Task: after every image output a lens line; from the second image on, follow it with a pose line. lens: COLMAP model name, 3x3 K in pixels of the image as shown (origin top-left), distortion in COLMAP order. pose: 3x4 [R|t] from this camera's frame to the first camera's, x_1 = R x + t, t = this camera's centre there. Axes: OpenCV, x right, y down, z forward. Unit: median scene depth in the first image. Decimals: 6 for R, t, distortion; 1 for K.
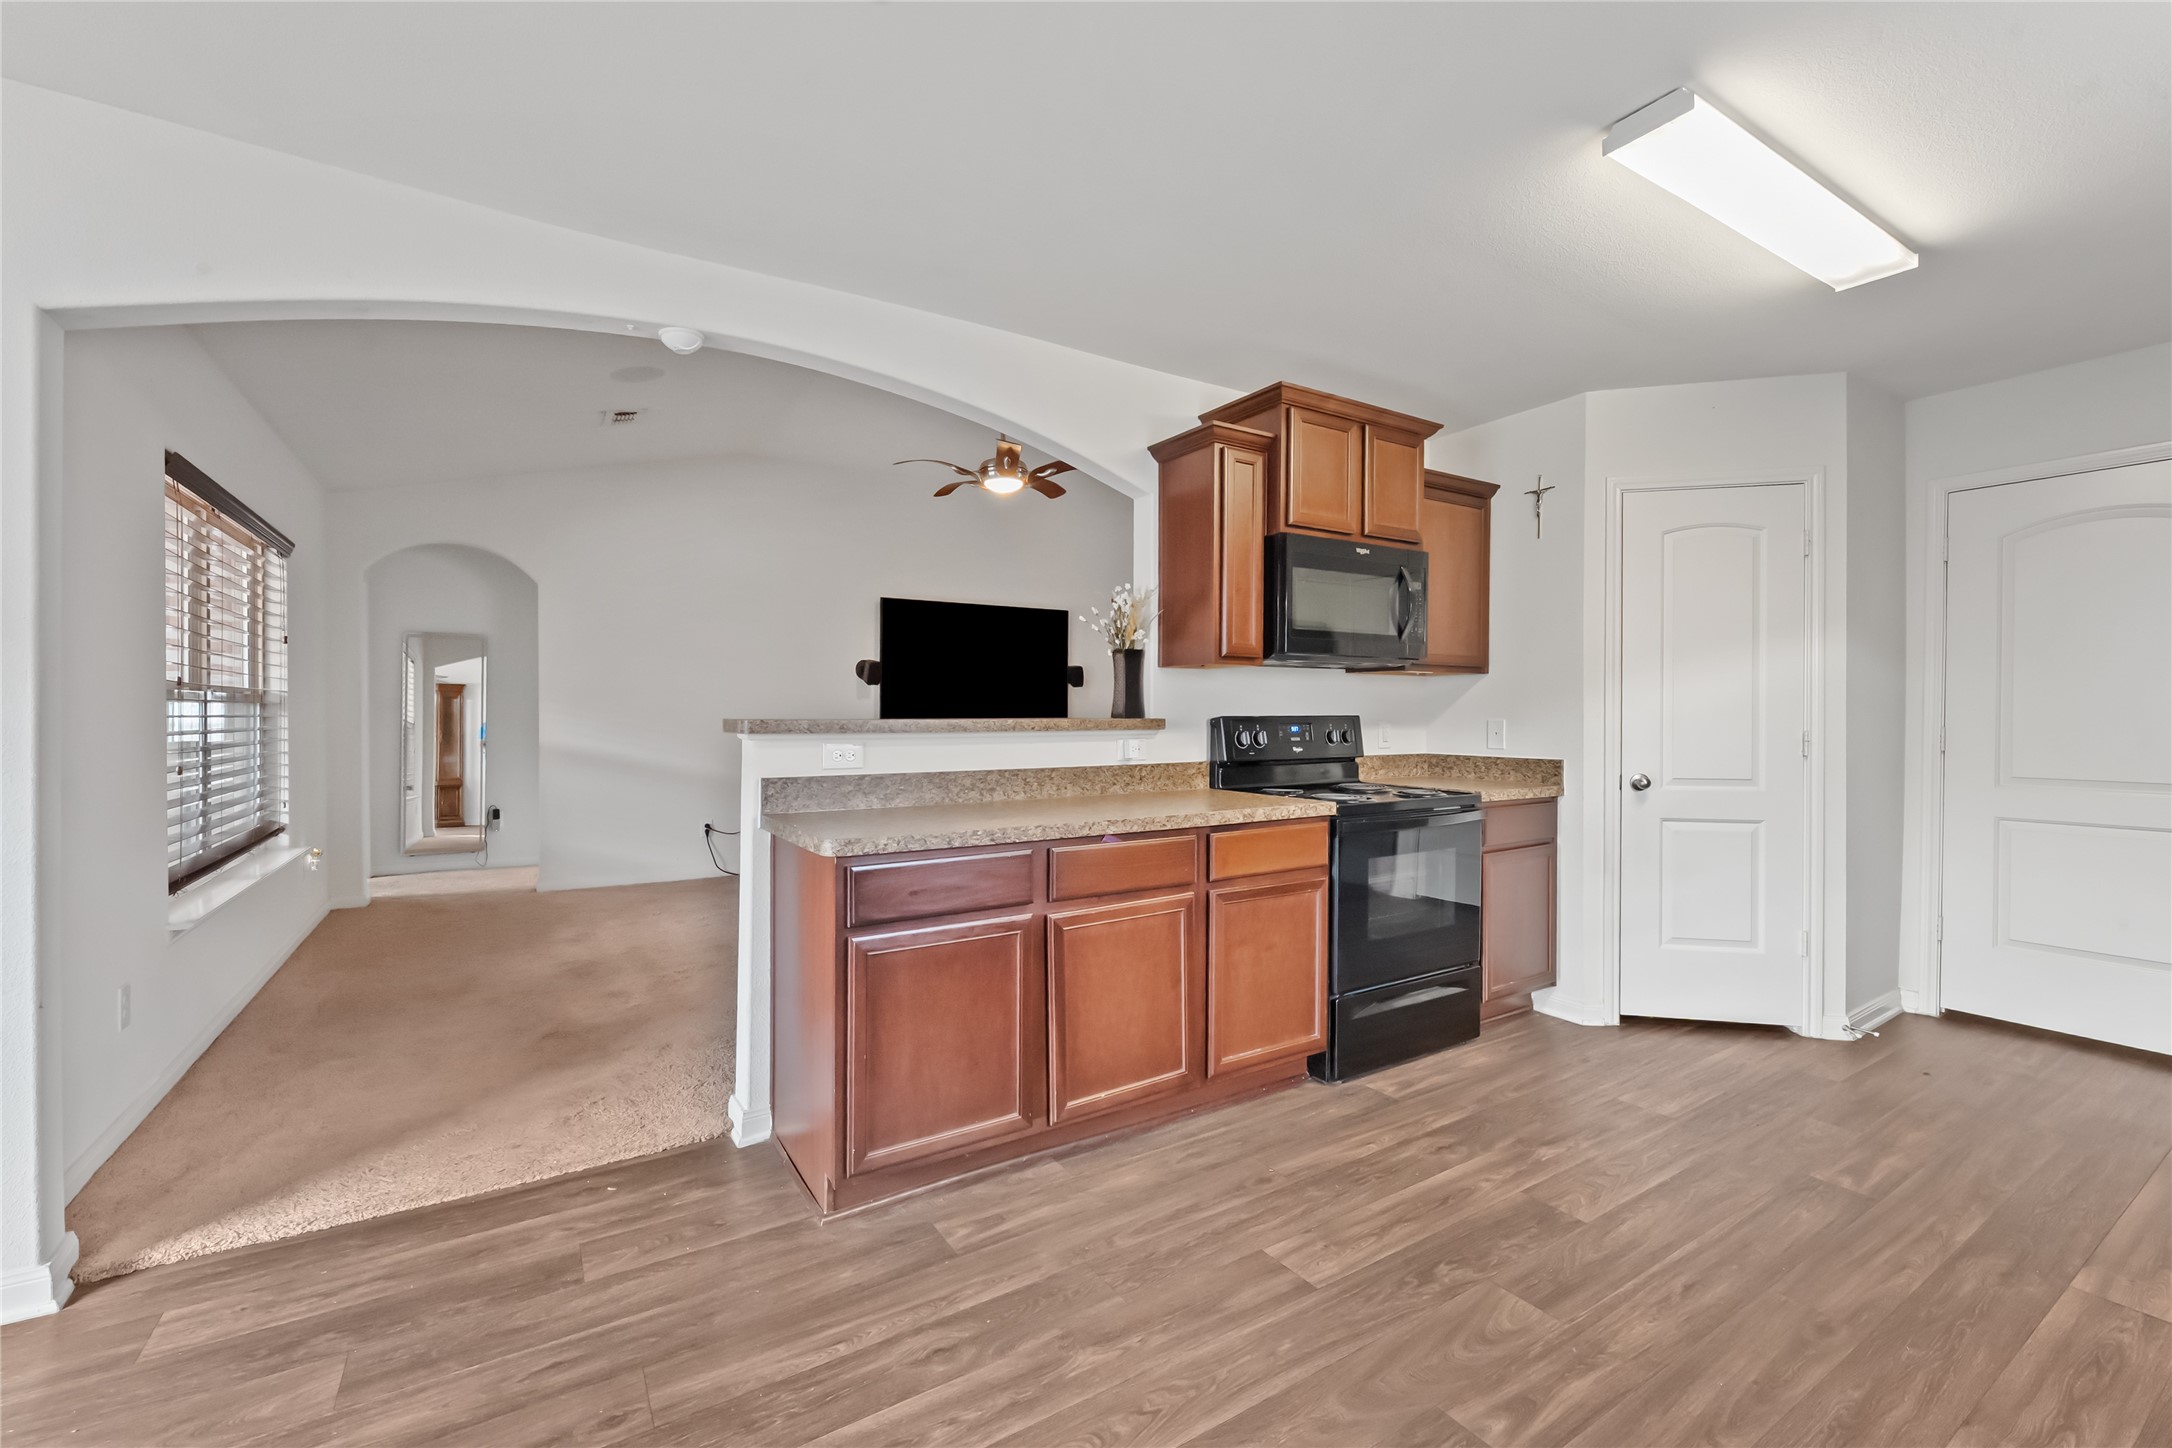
lens RADIAL K [[903.1, 0, 1075.2], [0, 903.1, 704.2], [0, 0, 1]] dist [0.000253, -0.000129]
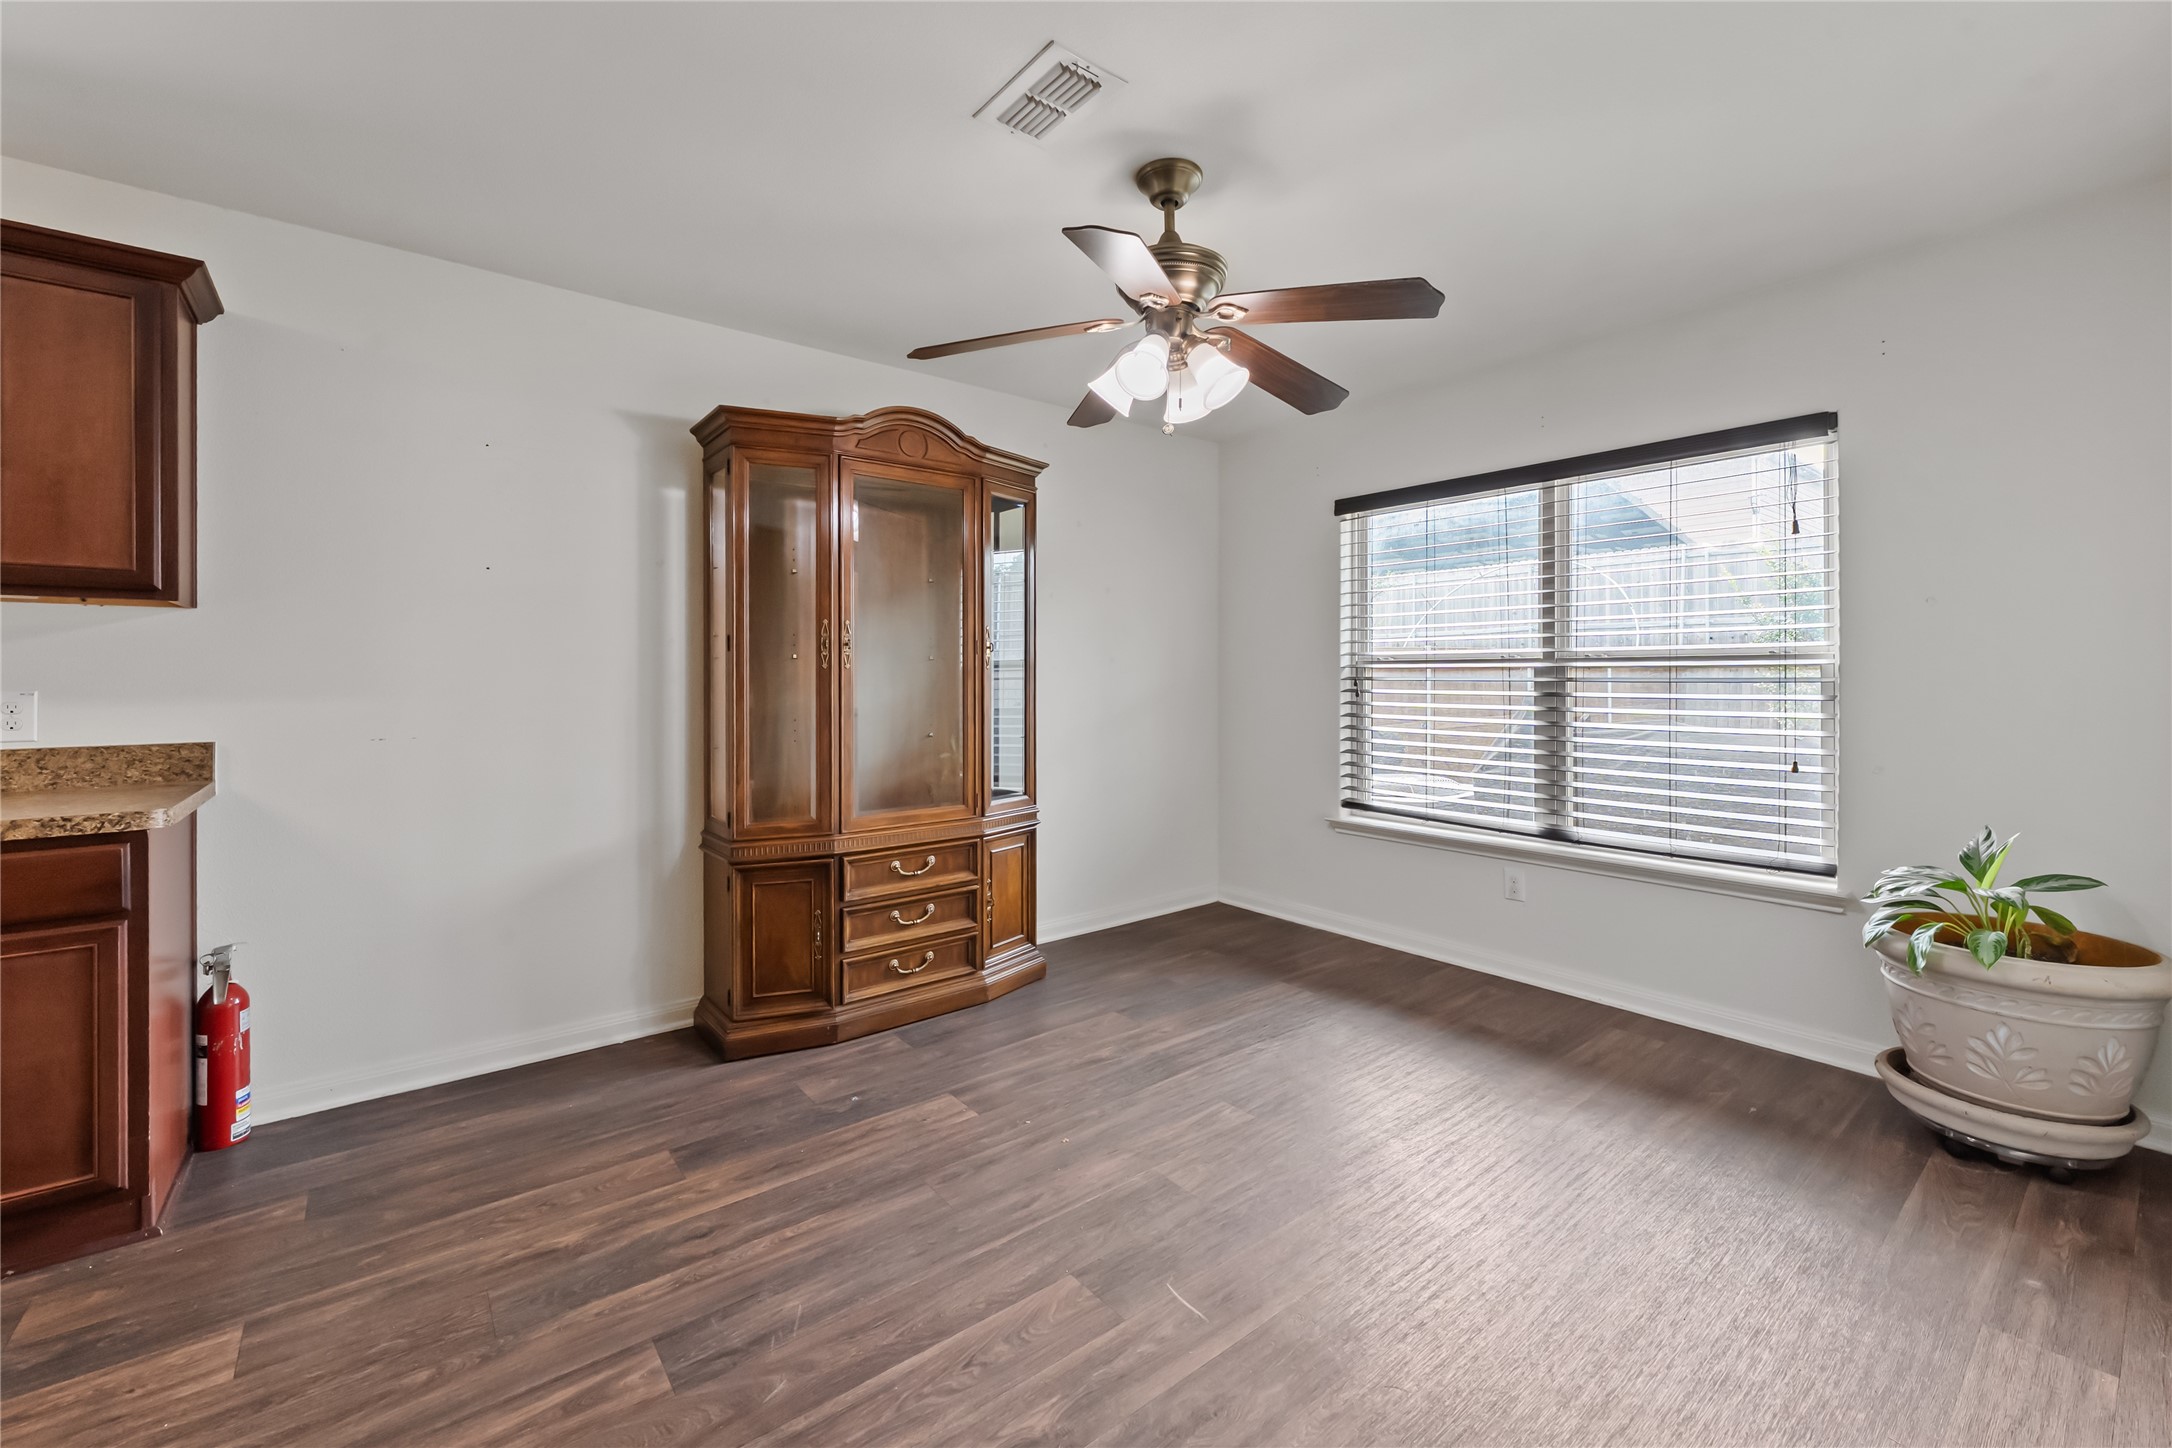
lens RADIAL K [[884.7, 0, 1081.1], [0, 884.7, 690.4], [0, 0, 1]] dist [-0.001369, -0.000317]
pose [[-0.993377, 0.001951, -0.114888, 0.190765], [0.002306, 0.999993, -0.002959, 0.028770], [0.114882, -0.003204, -0.993374, 2.050355]]
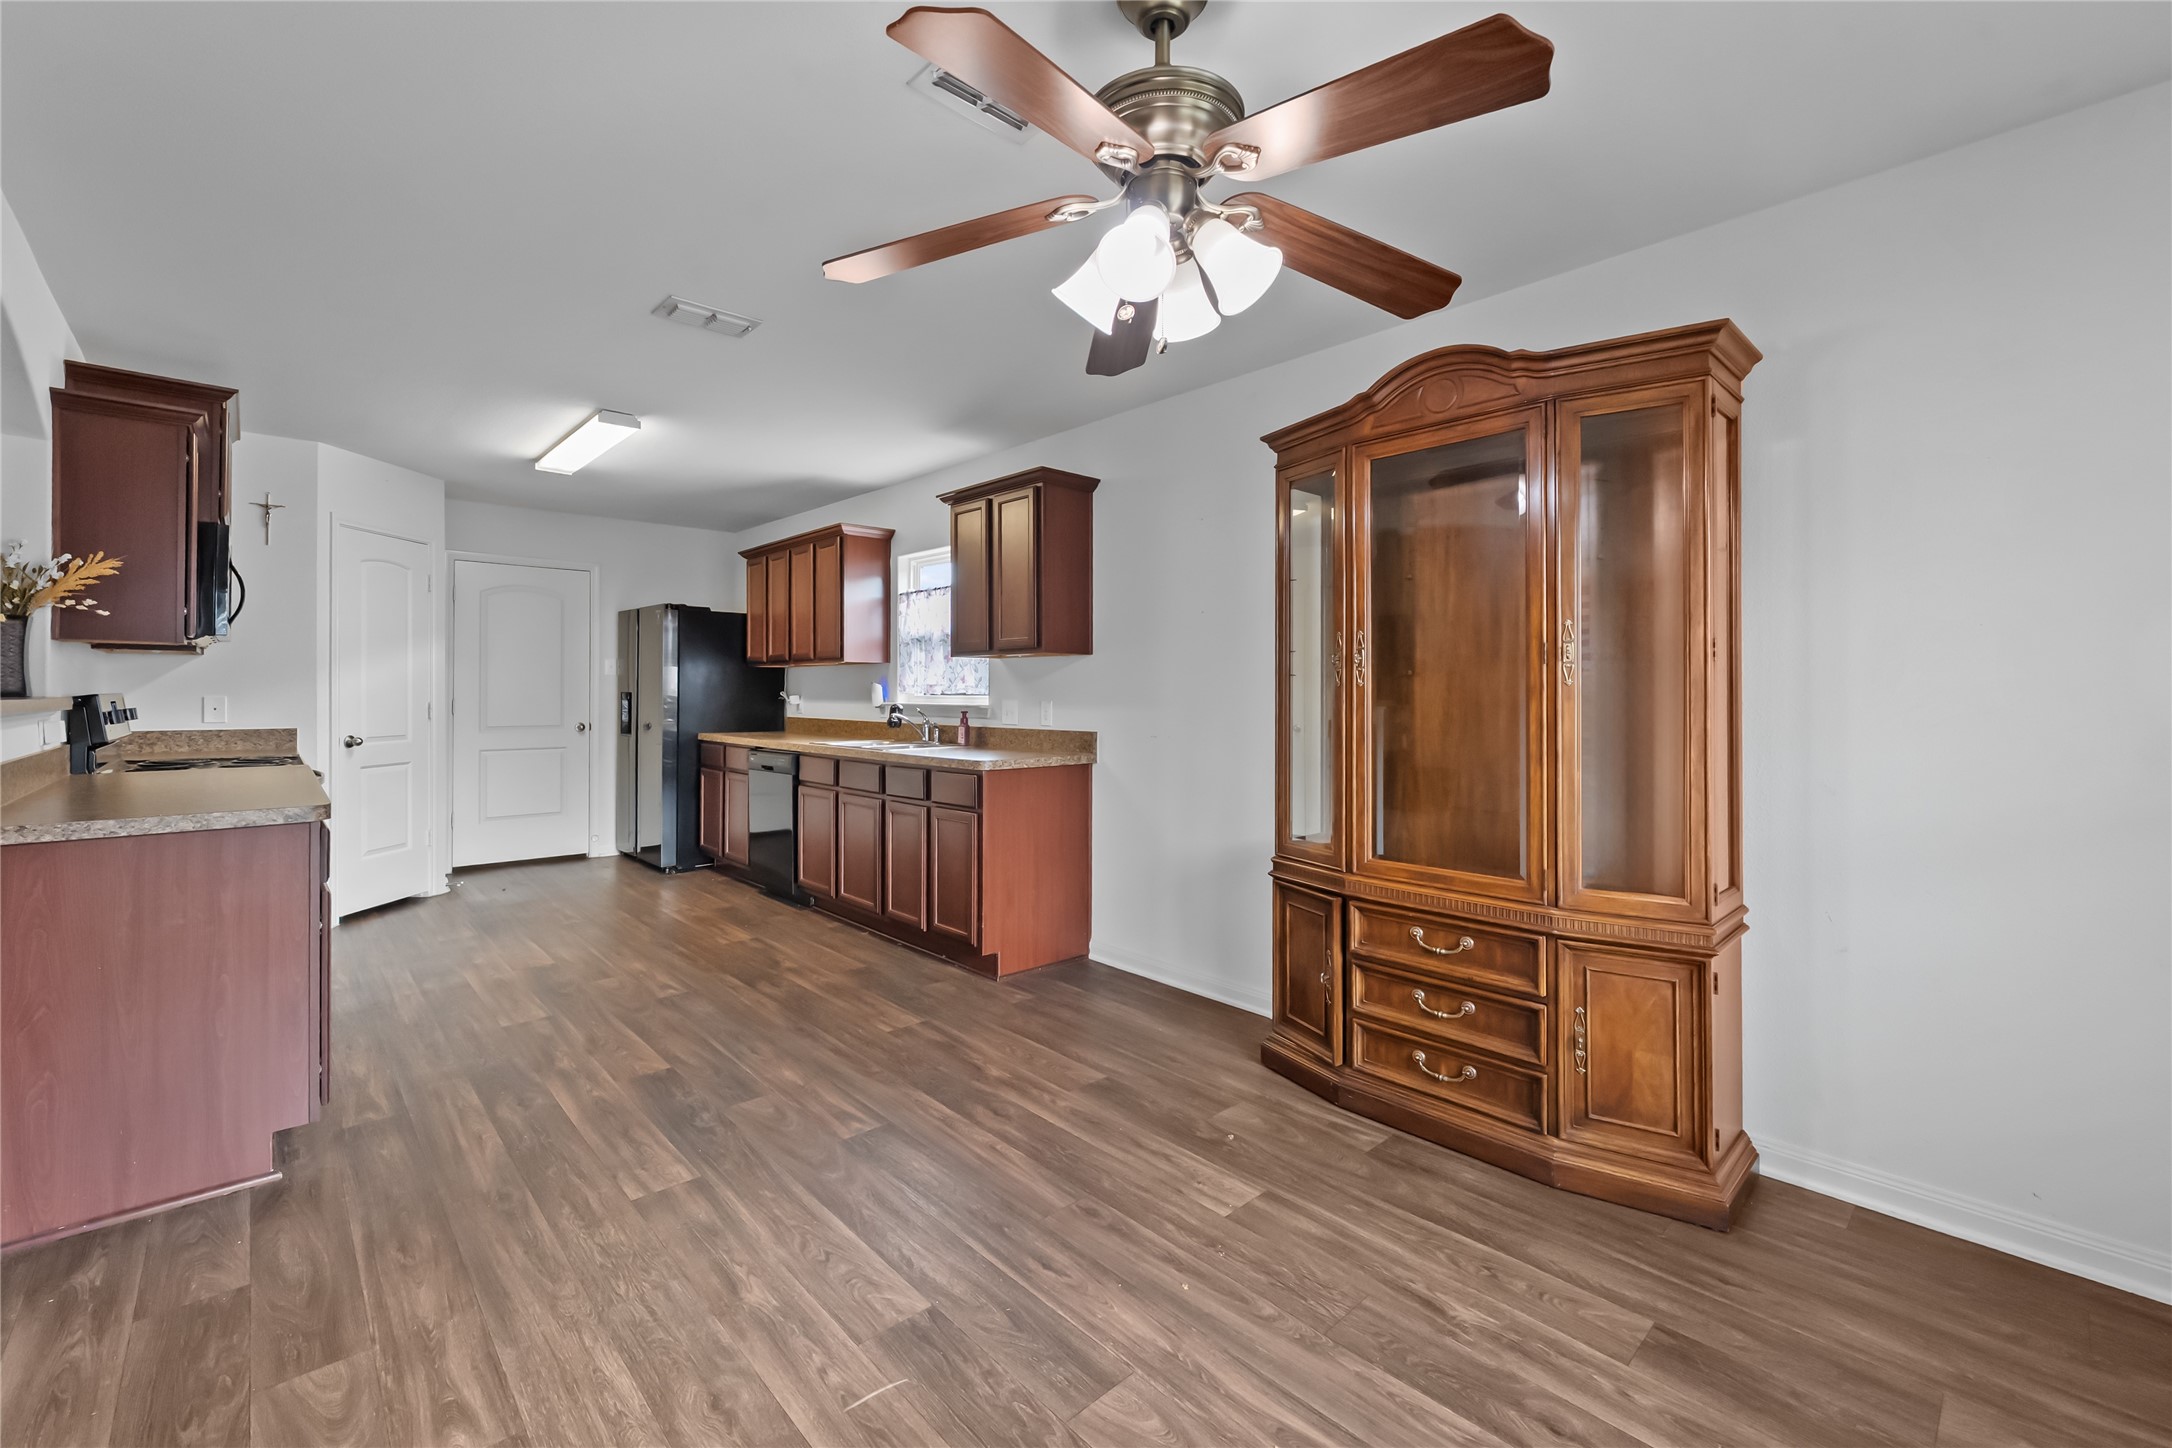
lens RADIAL K [[903.1, 0, 1075.2], [0, 903.1, 704.2], [0, 0, 1]] dist [0.000253, -0.000129]
pose [[-0.180652, -0.013169, 0.983459, -0.714188], [-0.021333, 0.999728, 0.009468, 0.011146], [-0.983316, -0.019269, -0.180883, 1.266243]]
